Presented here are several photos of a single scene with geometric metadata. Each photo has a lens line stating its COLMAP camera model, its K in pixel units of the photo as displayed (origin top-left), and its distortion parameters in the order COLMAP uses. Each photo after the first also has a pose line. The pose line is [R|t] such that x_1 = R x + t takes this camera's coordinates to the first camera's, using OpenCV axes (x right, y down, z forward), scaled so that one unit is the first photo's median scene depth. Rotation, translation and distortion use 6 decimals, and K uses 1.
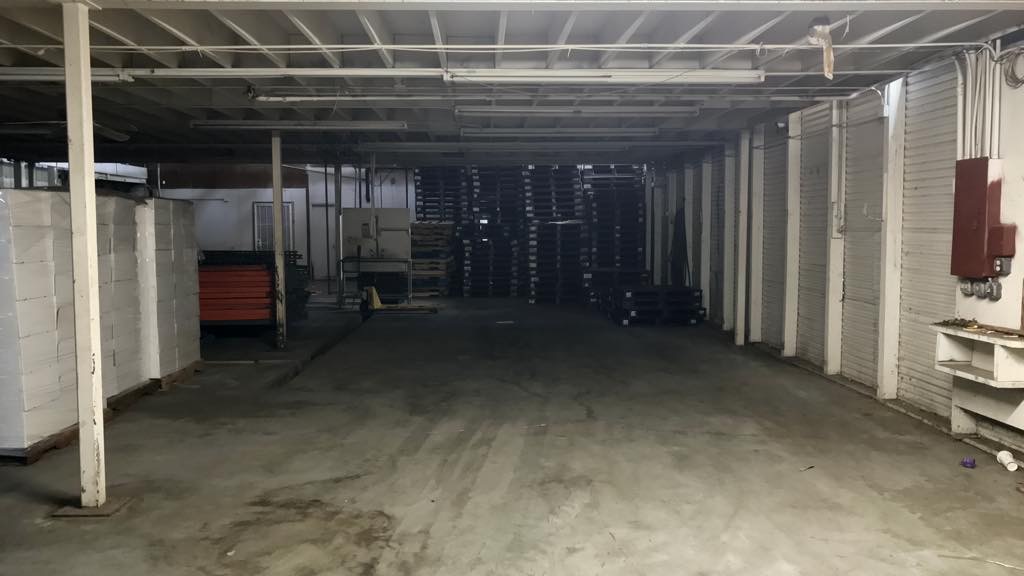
lens RADIAL K [[850.8, 0, 506.2], [0, 850.8, 285.0], [0, 0, 1]] dist [0.025103, -0.006005]
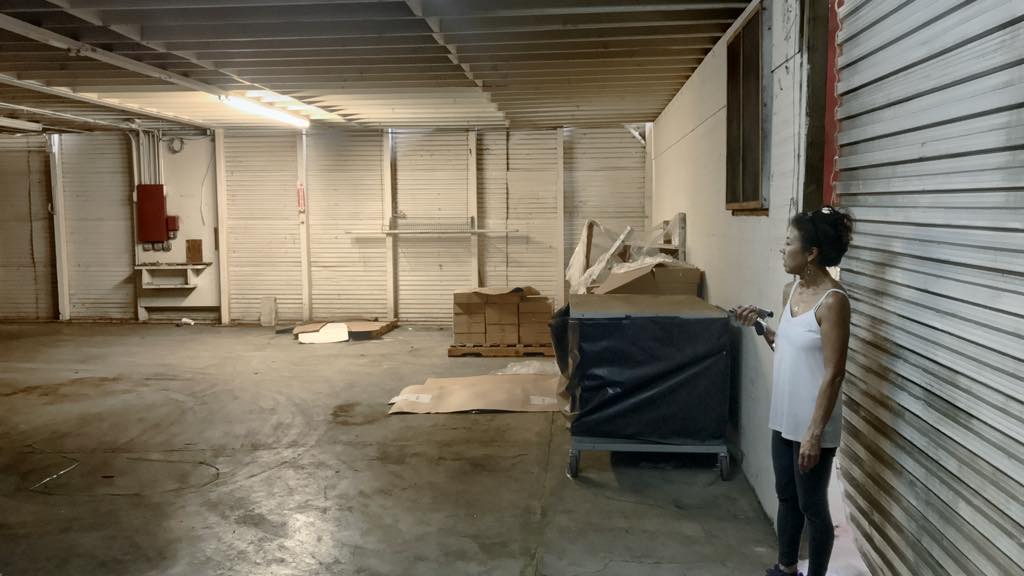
lens RADIAL K [[850.8, 0, 506.2], [0, 850.8, 285.0], [0, 0, 1]] dist [0.025103, -0.006005]
pose [[0.128548, -0.092176, 0.987410, -1.431955], [0.076619, 0.993618, 0.082781, -0.009669], [-0.988739, 0.065013, 0.134790, -0.124157]]
